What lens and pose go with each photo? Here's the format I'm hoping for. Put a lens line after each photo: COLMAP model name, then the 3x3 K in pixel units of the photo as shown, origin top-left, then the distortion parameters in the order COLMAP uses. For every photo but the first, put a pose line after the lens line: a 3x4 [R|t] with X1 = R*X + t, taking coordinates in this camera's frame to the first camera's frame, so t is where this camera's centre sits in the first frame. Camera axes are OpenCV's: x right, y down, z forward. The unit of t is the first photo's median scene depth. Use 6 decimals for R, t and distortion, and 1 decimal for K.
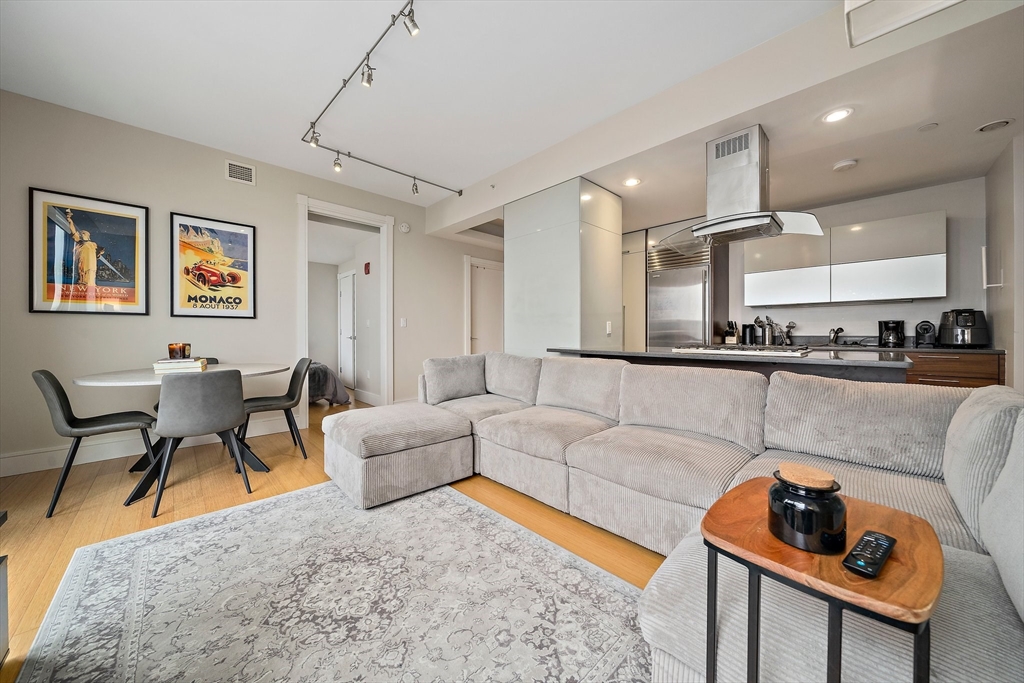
lens RADIAL K [[356.1, 0, 514.1], [0, 356.1, 337.1], [0, 0, 1]] dist [-0.001204, -0.000057]
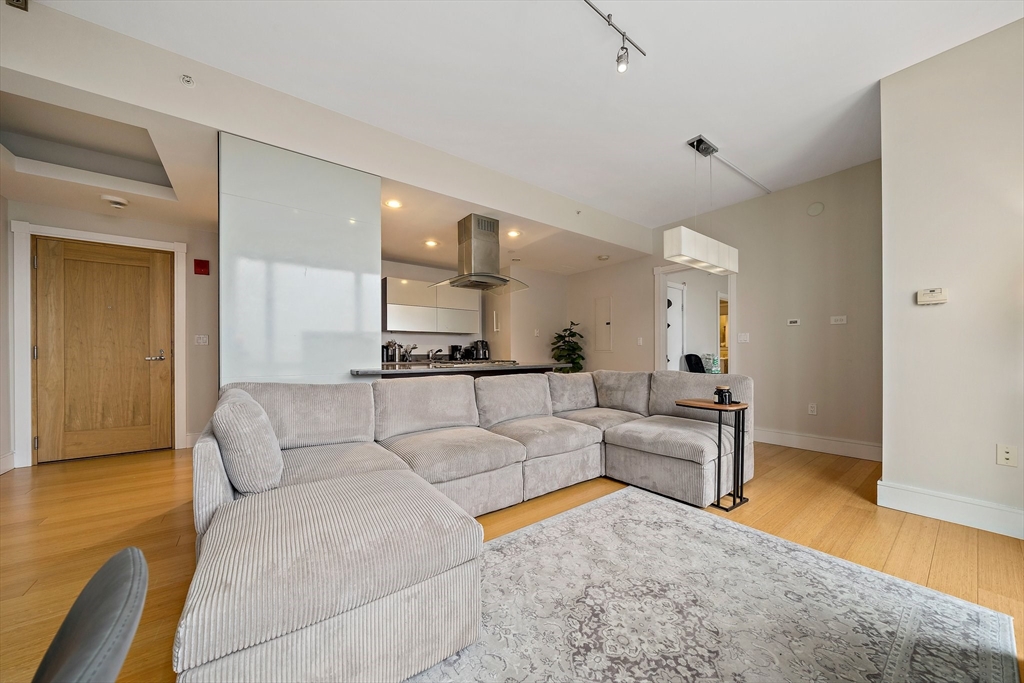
lens RADIAL K [[356.1, 0, 511.6], [0, 356.1, 351.1], [0, 0, 1]] dist [-0.001204, -0.000057]
pose [[0.120181, 0.005457, 0.992737, -1.425264], [0.010752, 0.999919, -0.006799, -0.005893], [-0.992694, 0.011491, 0.120113, 1.203328]]
